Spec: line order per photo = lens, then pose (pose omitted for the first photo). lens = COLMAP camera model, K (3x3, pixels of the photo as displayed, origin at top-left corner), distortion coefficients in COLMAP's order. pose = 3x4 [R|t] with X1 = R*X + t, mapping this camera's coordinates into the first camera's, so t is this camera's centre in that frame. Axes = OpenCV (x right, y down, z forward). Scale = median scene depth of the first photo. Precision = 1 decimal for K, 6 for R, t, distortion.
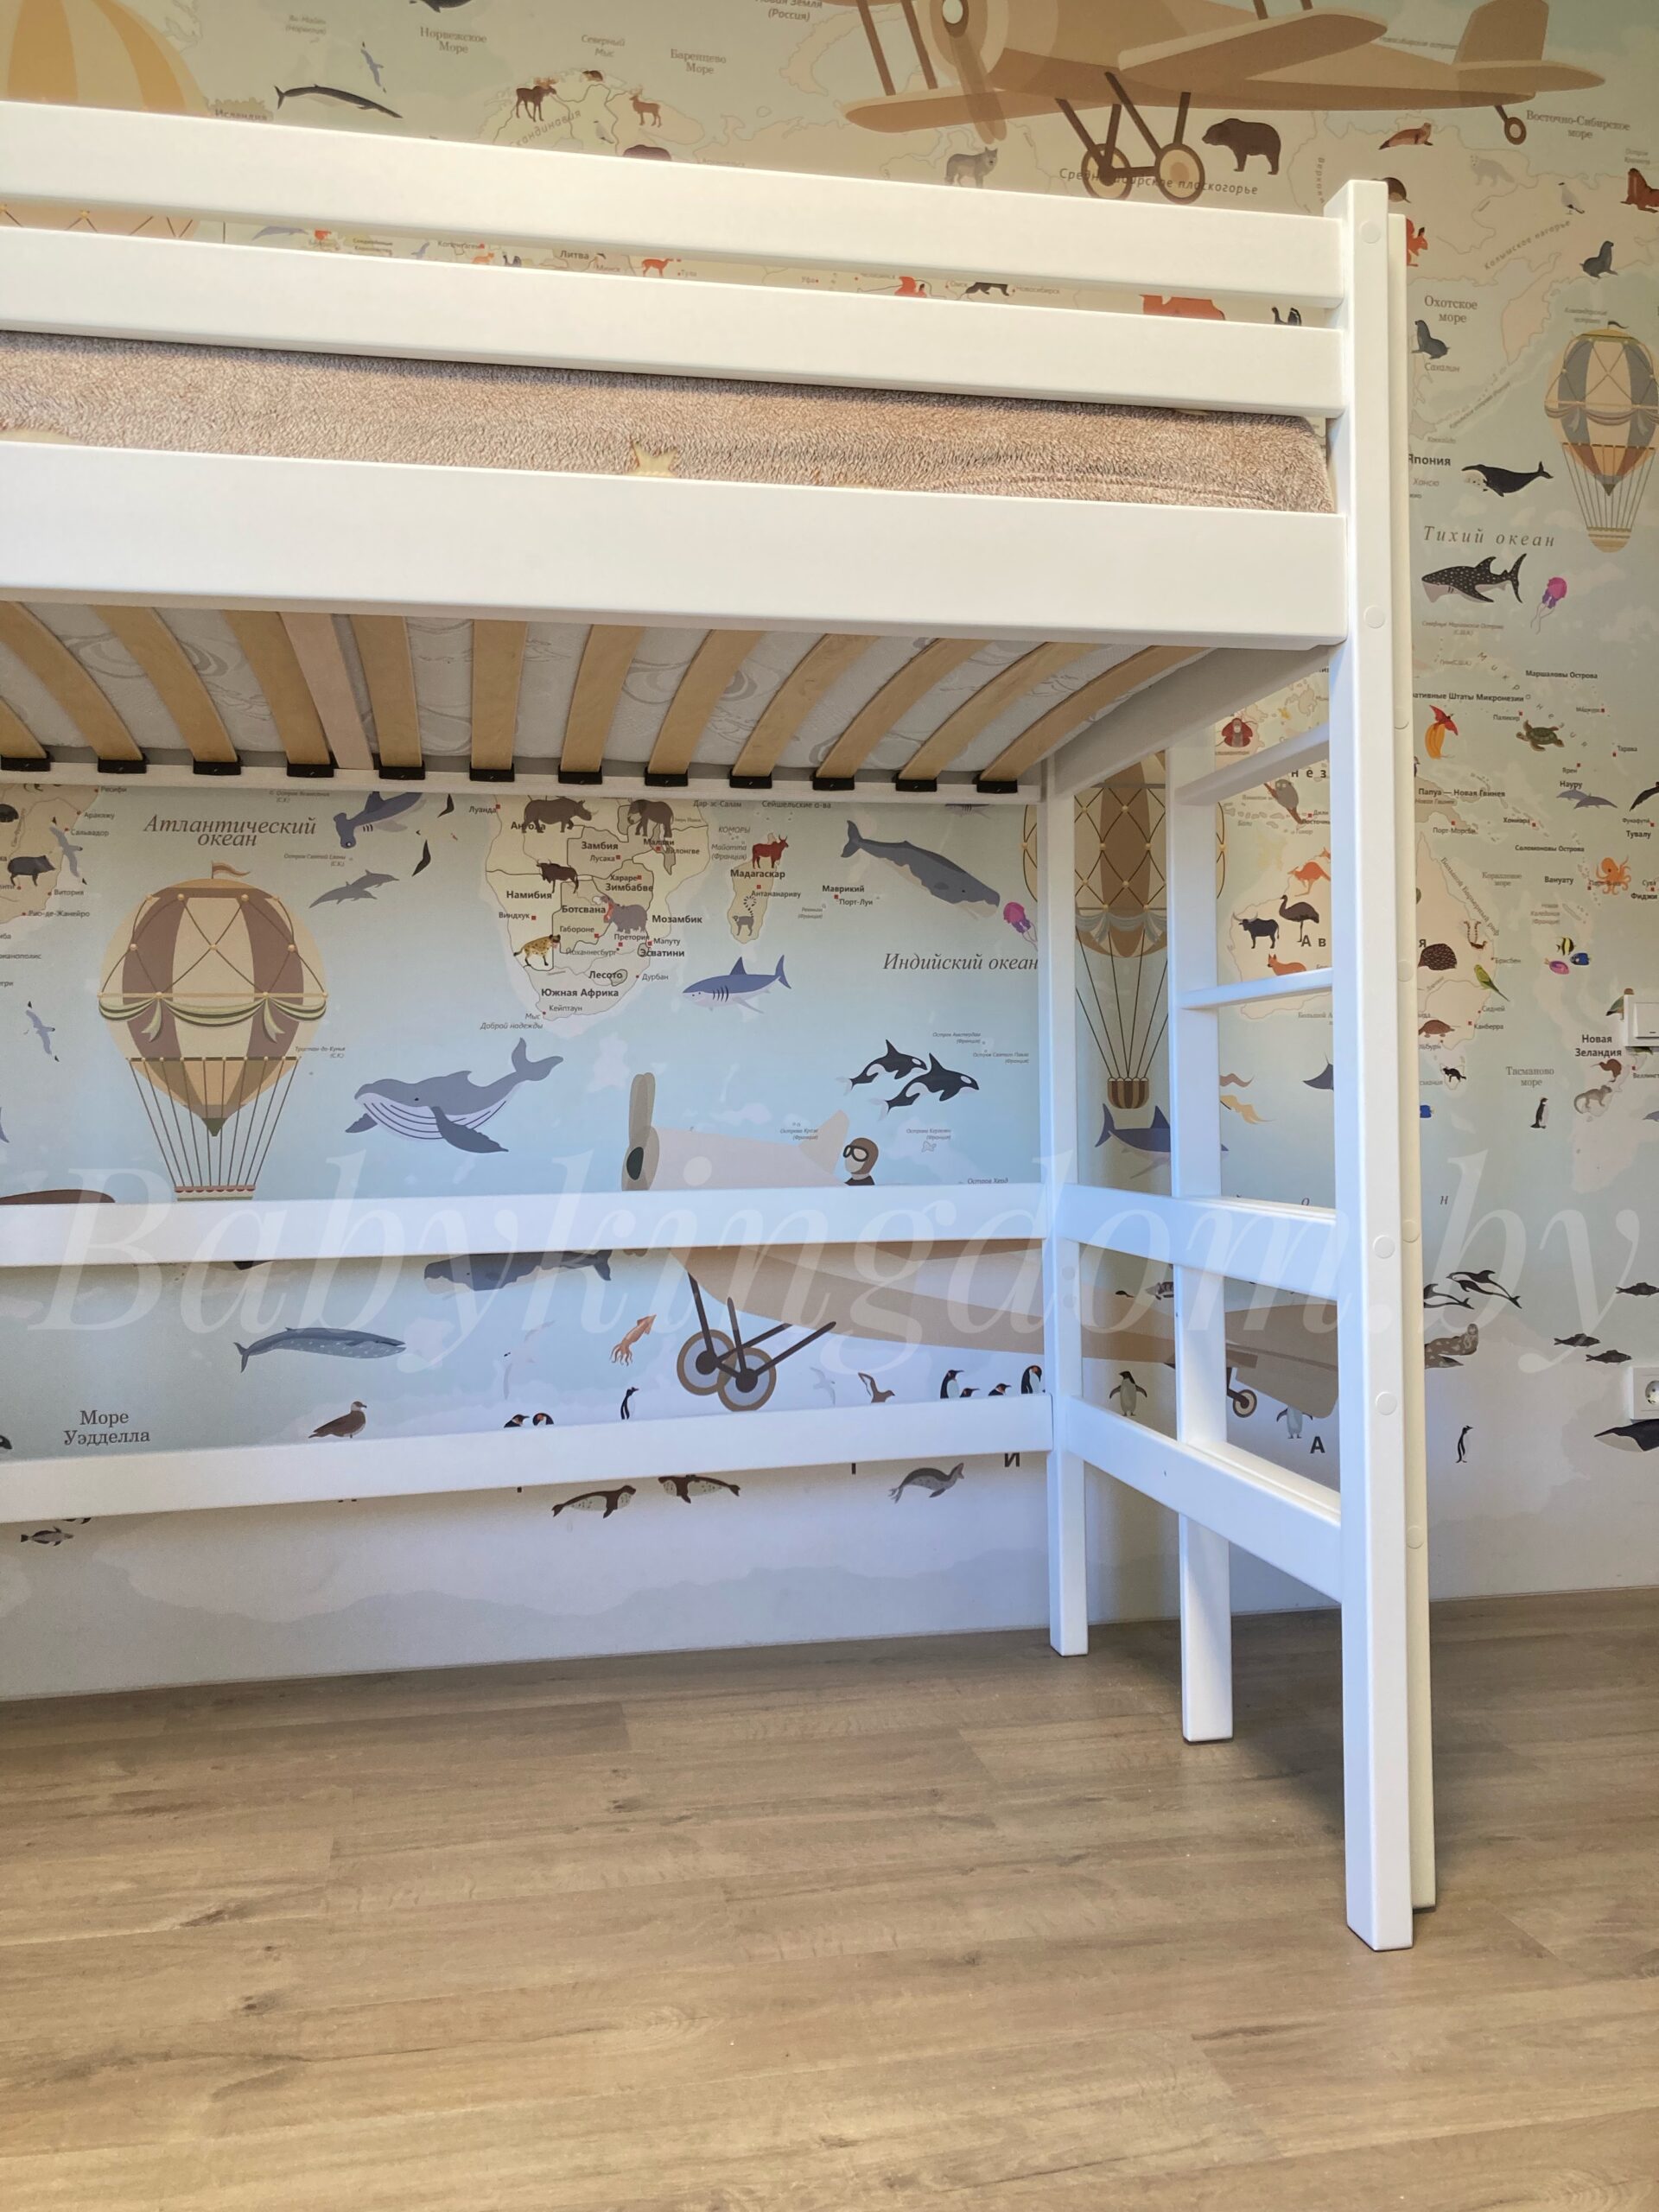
lens RADIAL K [[1809.0, 0, 818.0], [0, 1809.0, 1074.4], [0, 0, 1]] dist [0.037055, -0.027284]
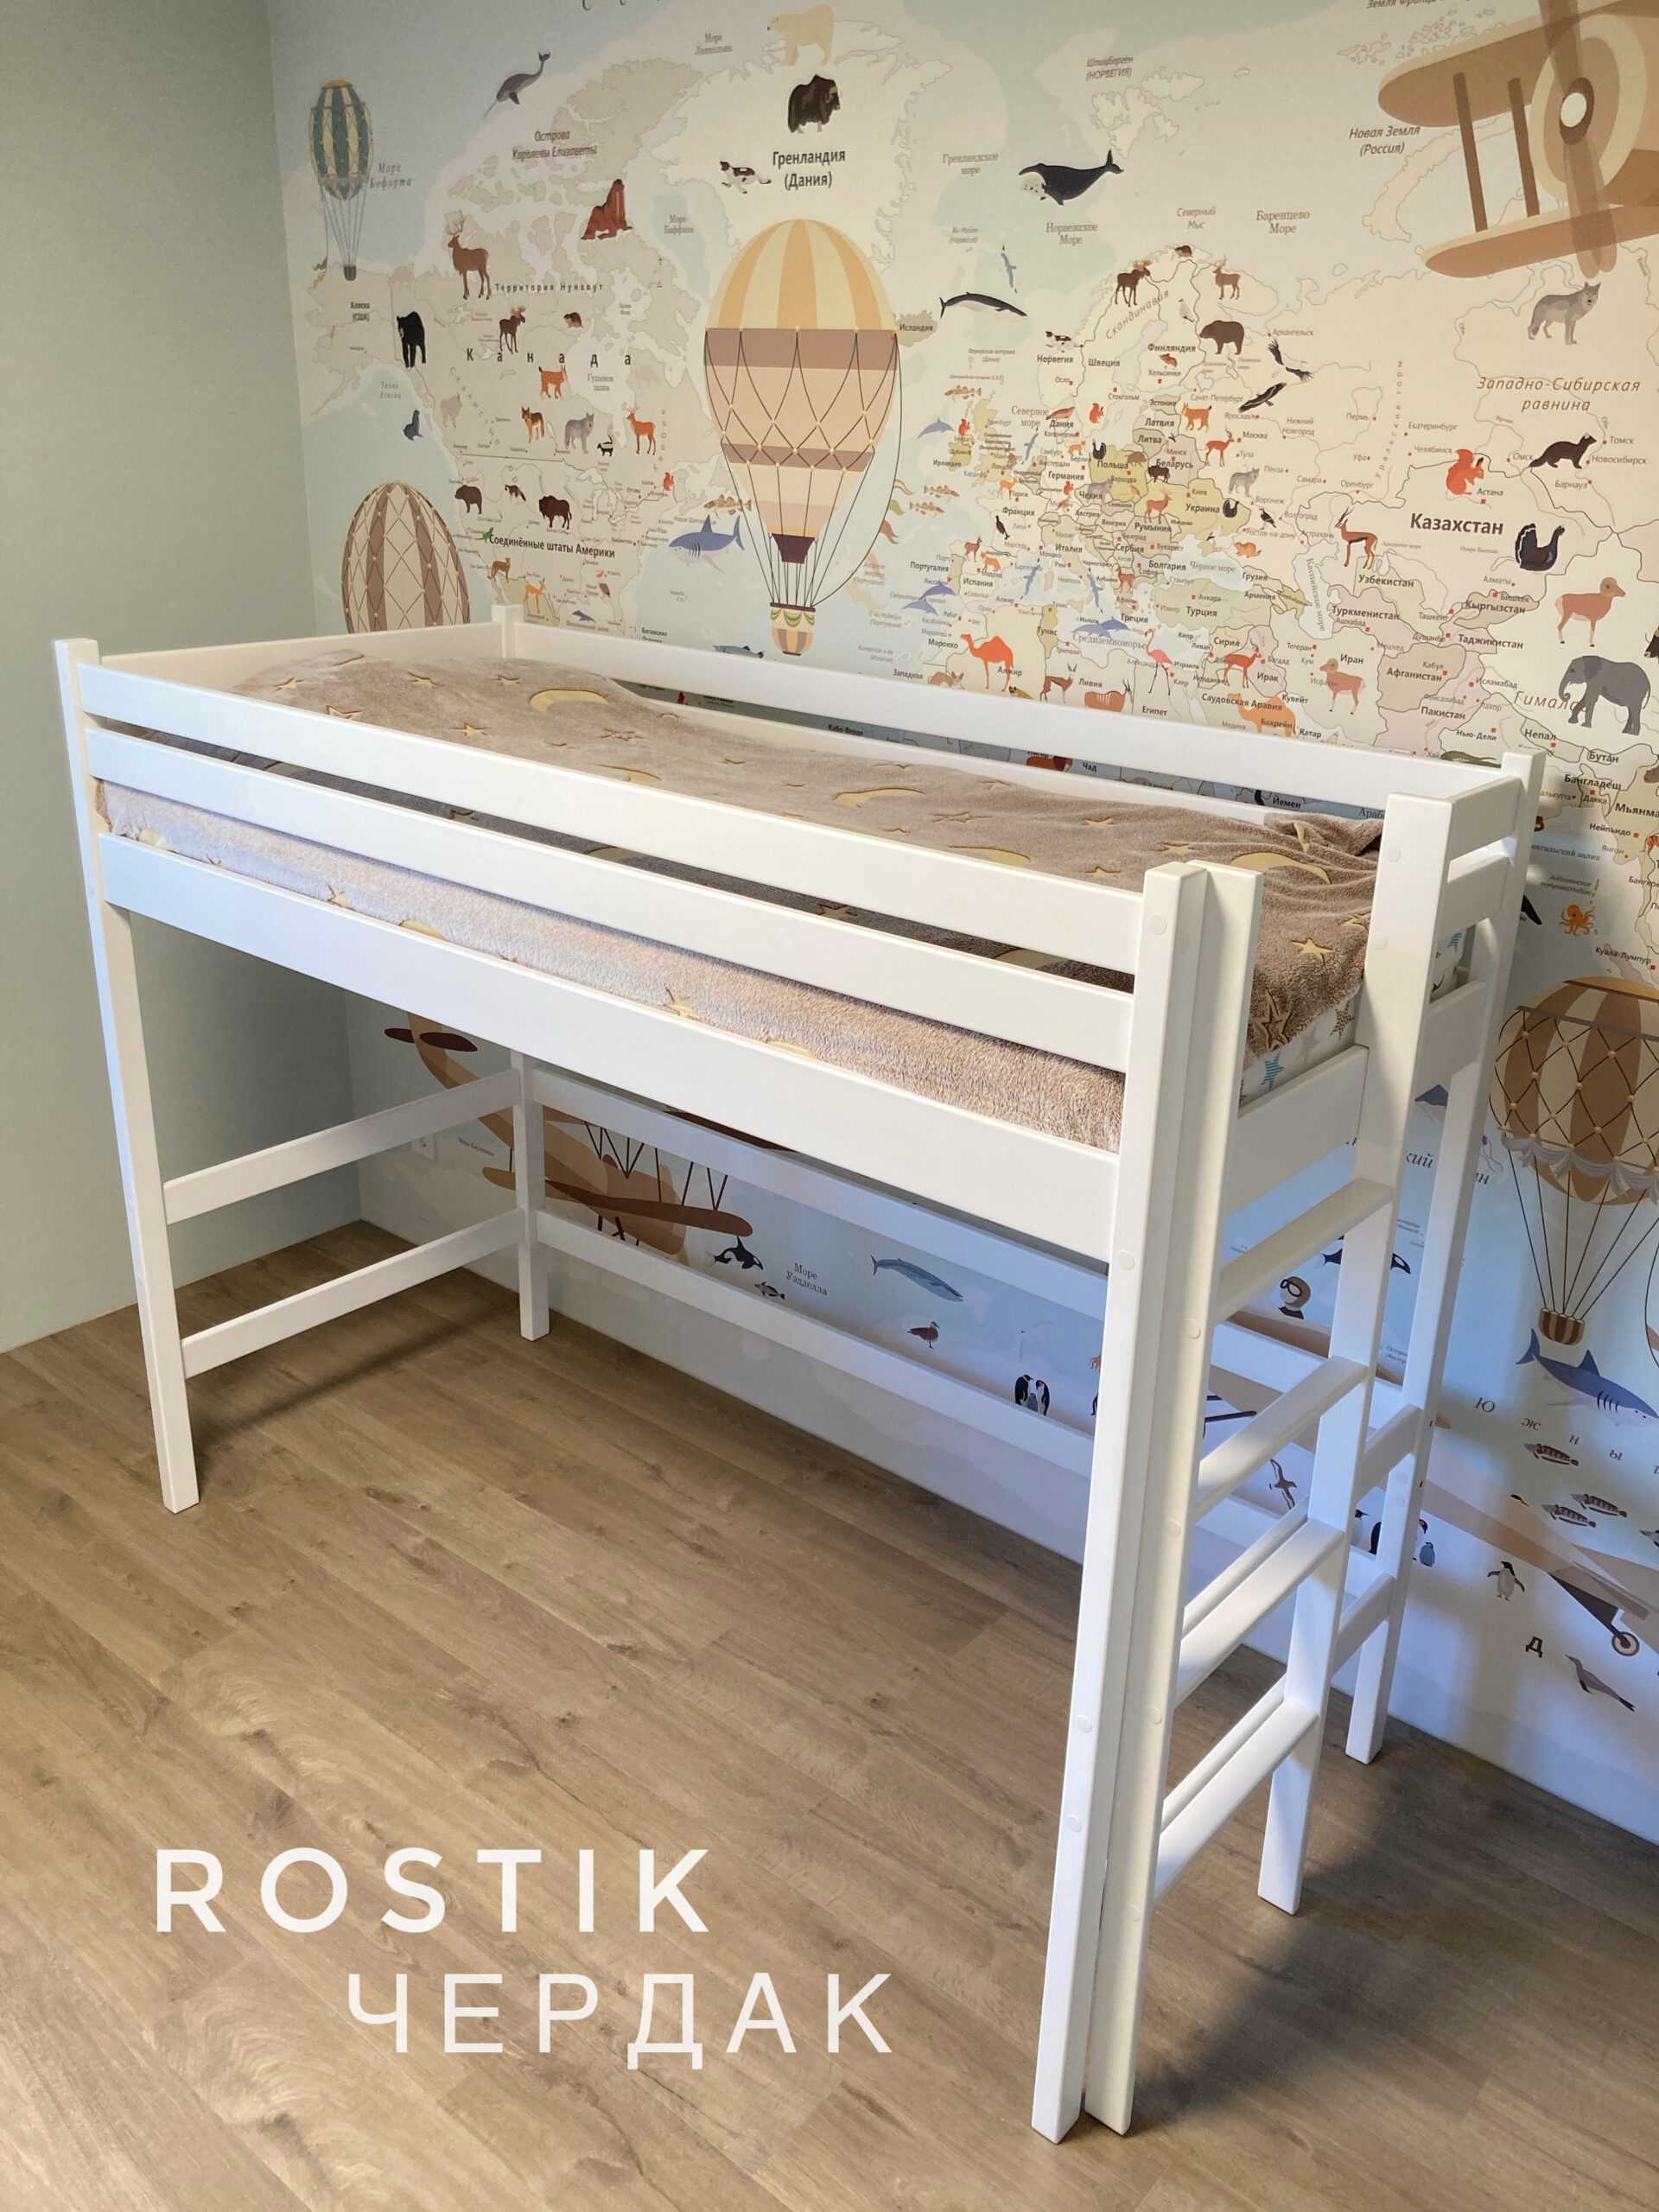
lens RADIAL K [[1809.0, 0, 846.8], [0, 1809.0, 1088.9], [0, 0, 1]] dist [0.037055, -0.027284]
pose [[0.633736, 0.305765, -0.710553, 0.634915], [-0.027401, 0.926860, 0.374407, -0.504728], [0.773064, -0.217805, 0.595763, 0.159488]]
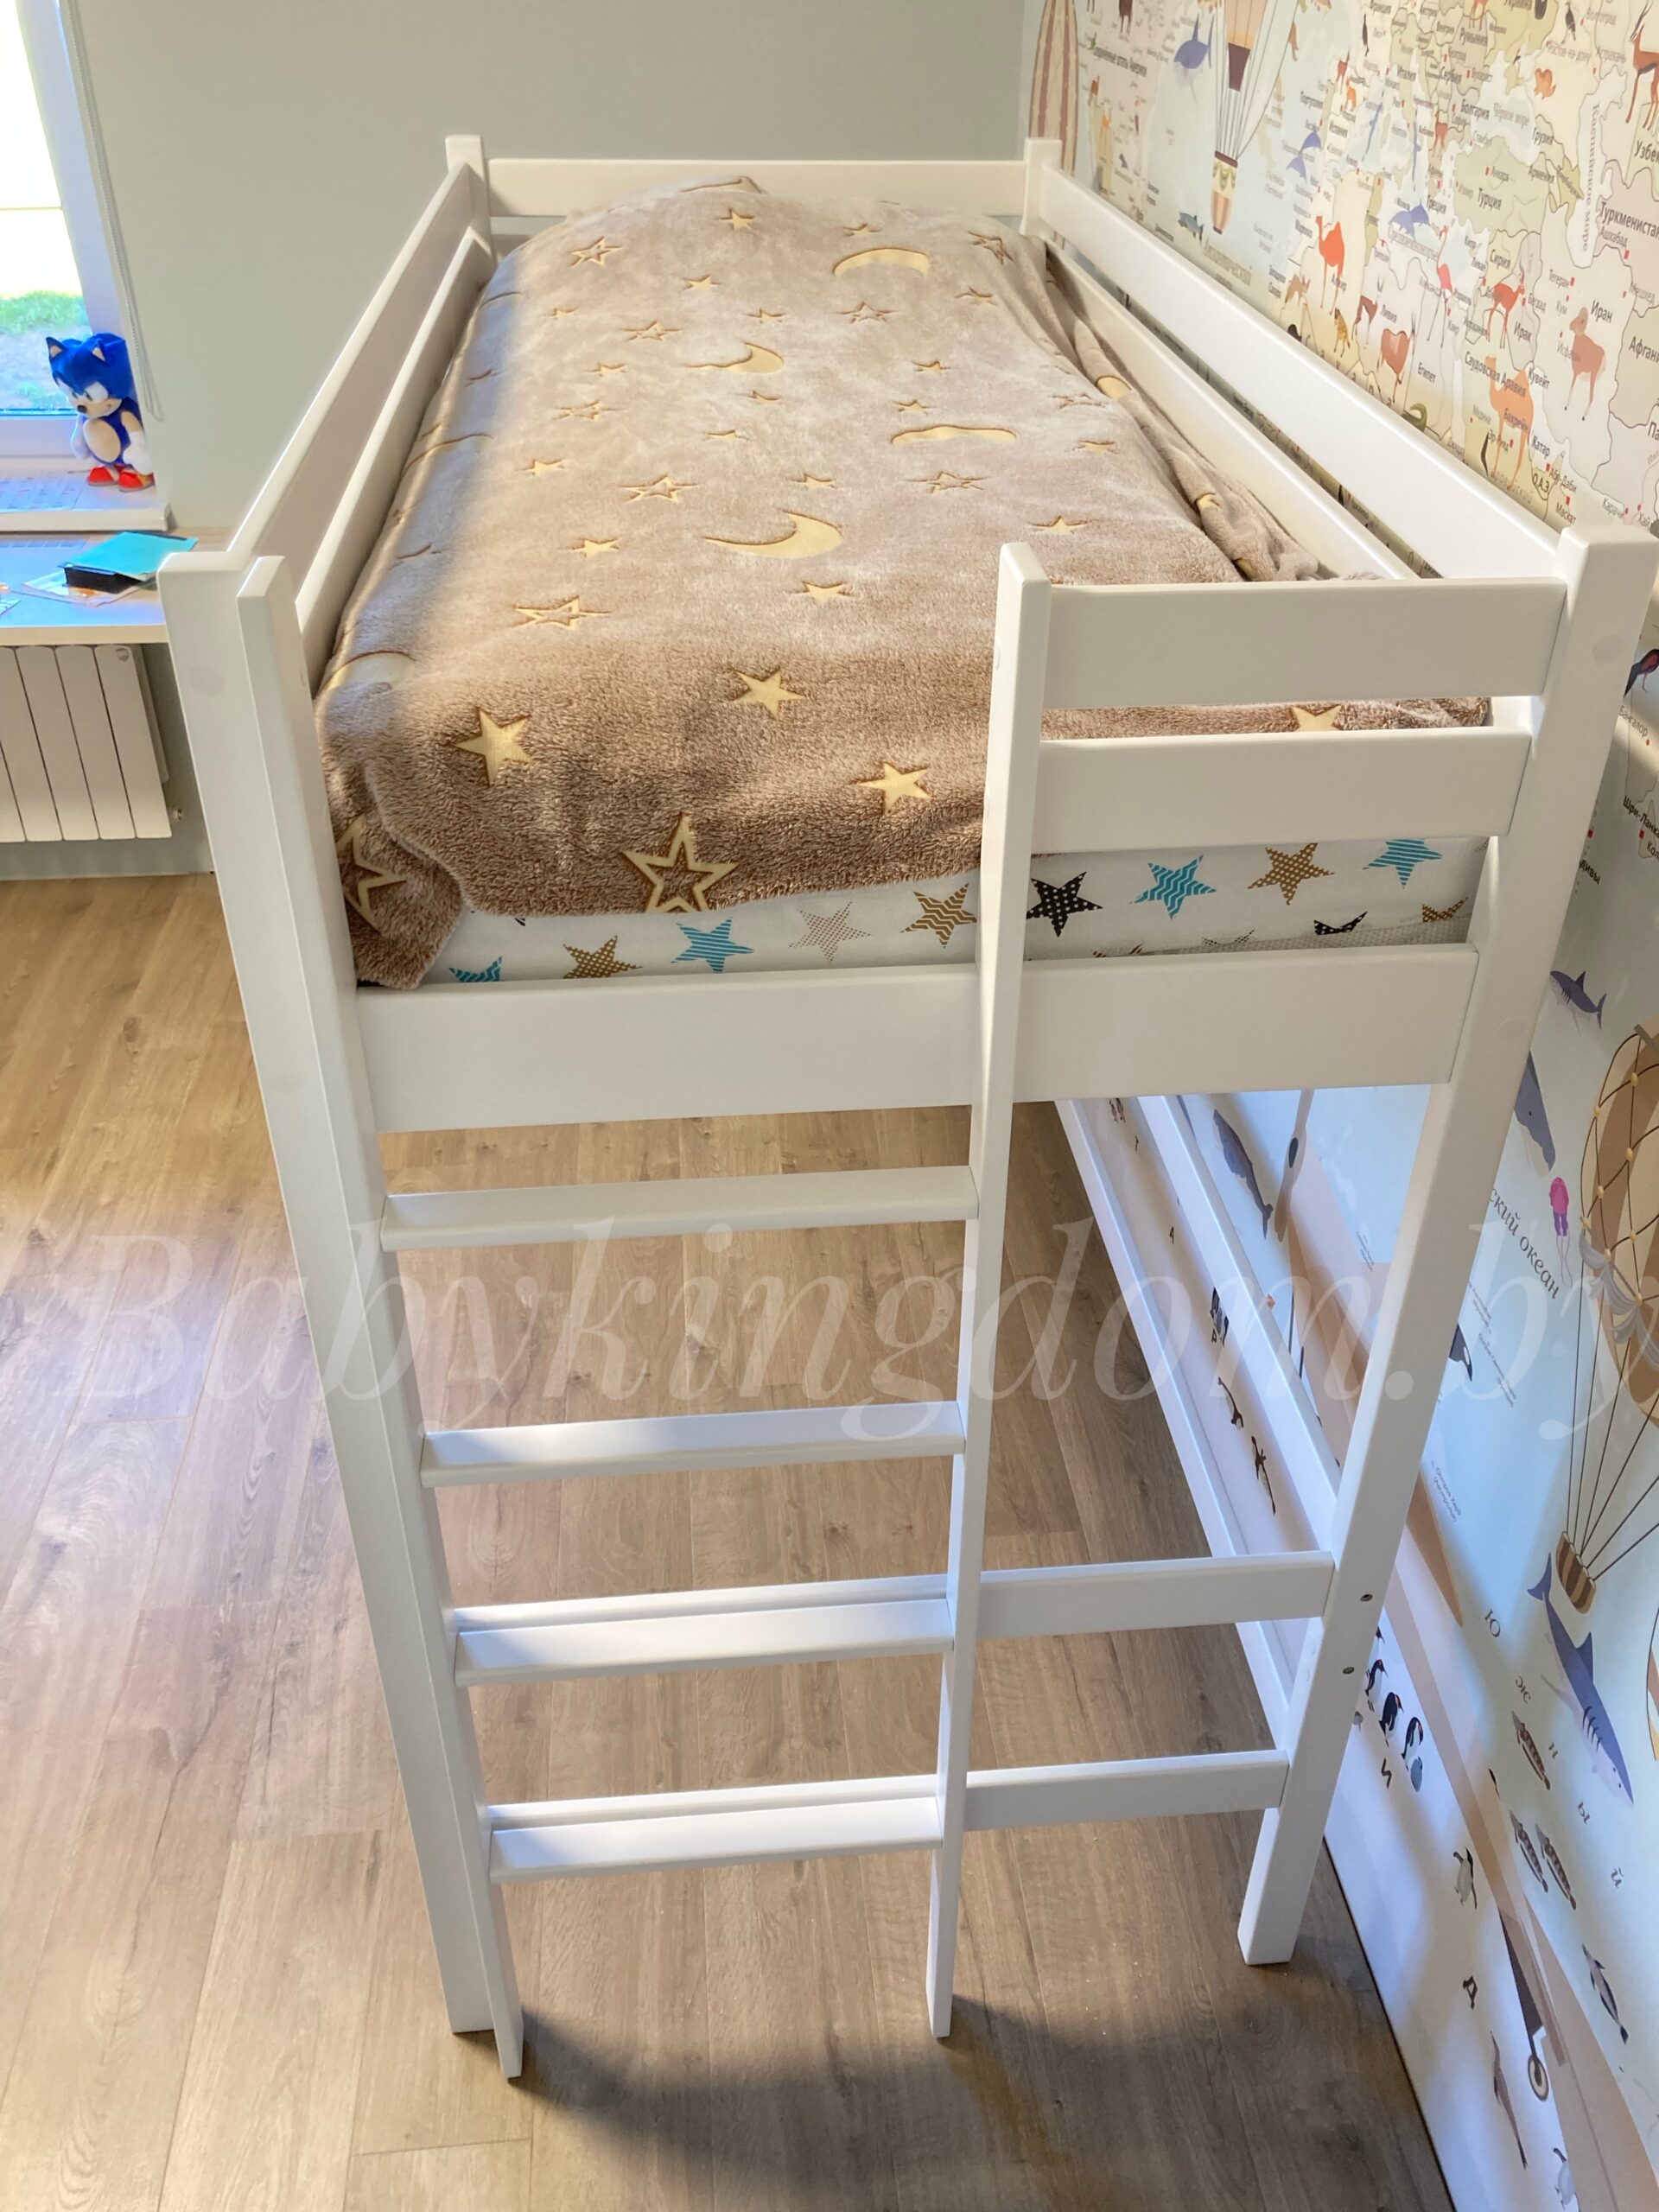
lens RADIAL K [[1809.0, 0, 839.8], [0, 1809.0, 1097.2], [0, 0, 1]] dist [0.037055, -0.027284]
pose [[-0.095064, 0.567220, -0.818062, 0.622052], [0.002846, 0.821935, 0.569574, -0.473289], [0.995467, 0.051818, -0.079751, 0.878722]]
